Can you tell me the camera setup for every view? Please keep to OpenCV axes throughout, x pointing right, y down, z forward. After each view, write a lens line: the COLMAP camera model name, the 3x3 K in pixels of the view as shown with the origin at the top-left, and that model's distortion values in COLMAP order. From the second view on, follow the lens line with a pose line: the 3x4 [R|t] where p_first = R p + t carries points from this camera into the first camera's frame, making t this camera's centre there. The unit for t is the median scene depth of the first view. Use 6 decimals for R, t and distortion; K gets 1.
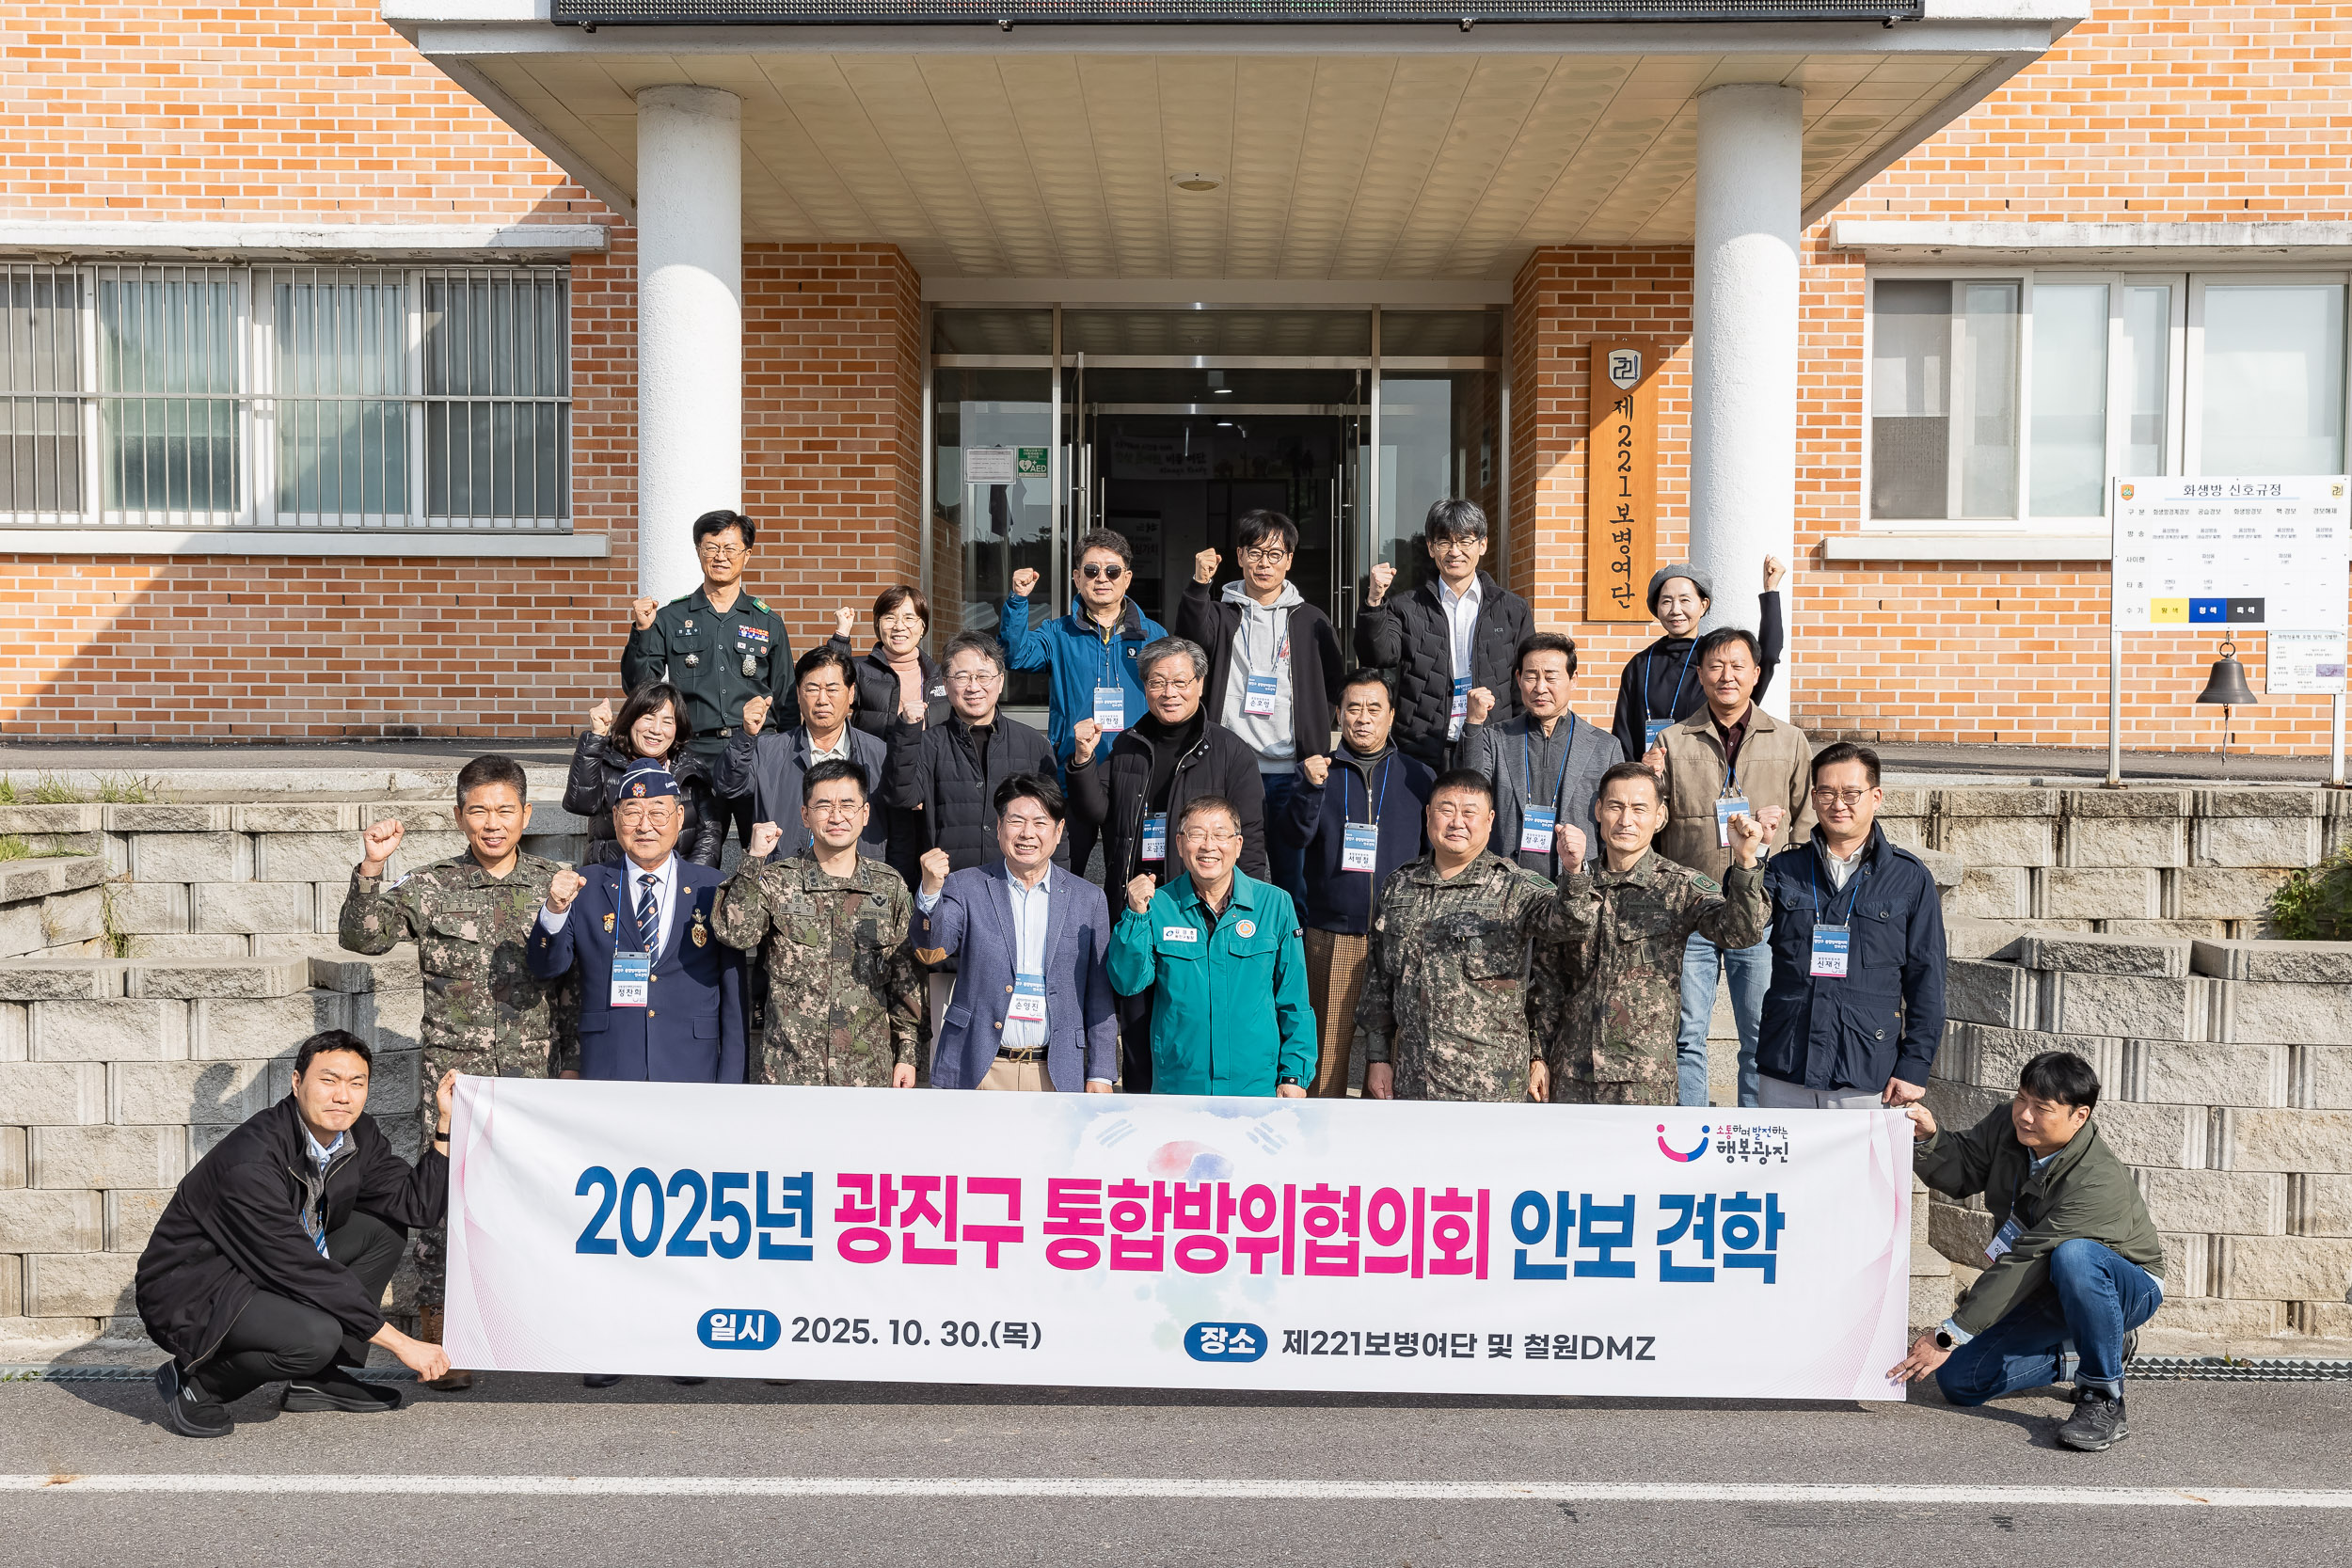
lens RADIAL K [[2636.9, 0, 1176.0], [0, 2636.9, 784.0], [0, 0, 1]] dist [0.030000, 0.057285]
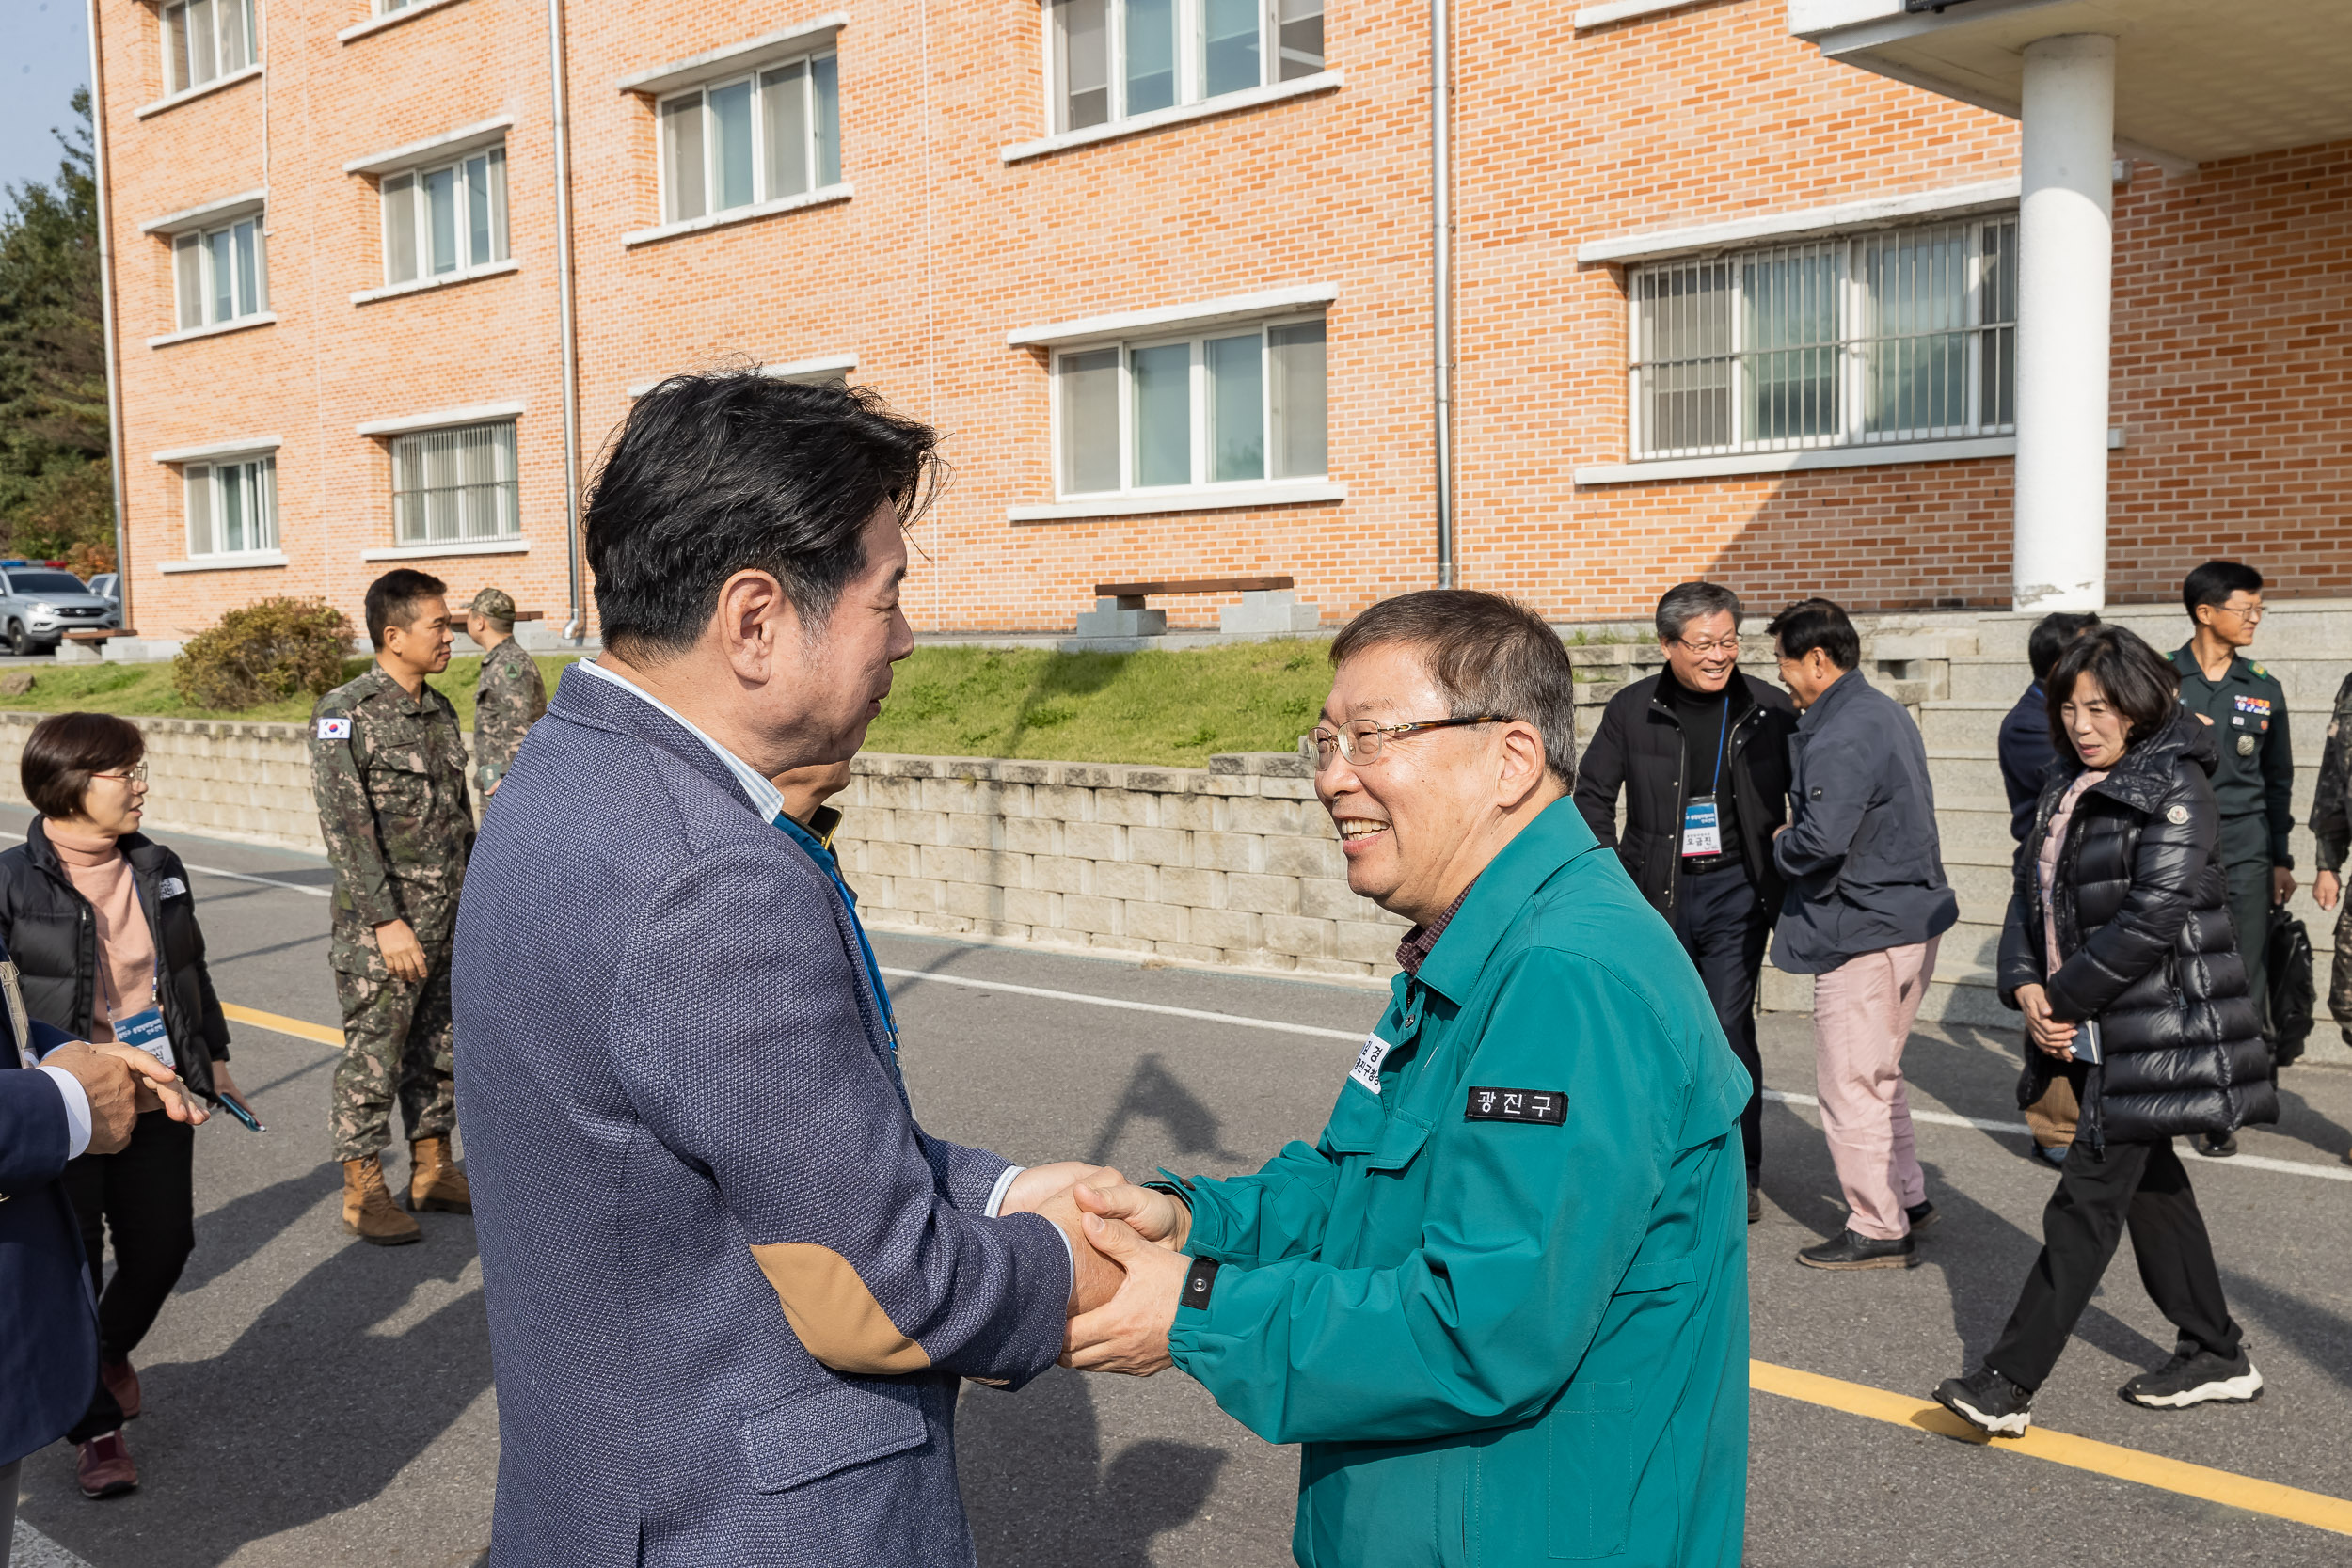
lens RADIAL K [[2349.8, 0, 1176.0], [0, 2349.8, 784.0], [0, 0, 1]] dist [0.018021, 0.047447]
pose [[0.731904, 0.025493, -0.680931, 0.191363], [-0.005110, 0.999477, 0.031927, 0.031097], [0.681389, -0.019888, 0.731651, -0.046053]]
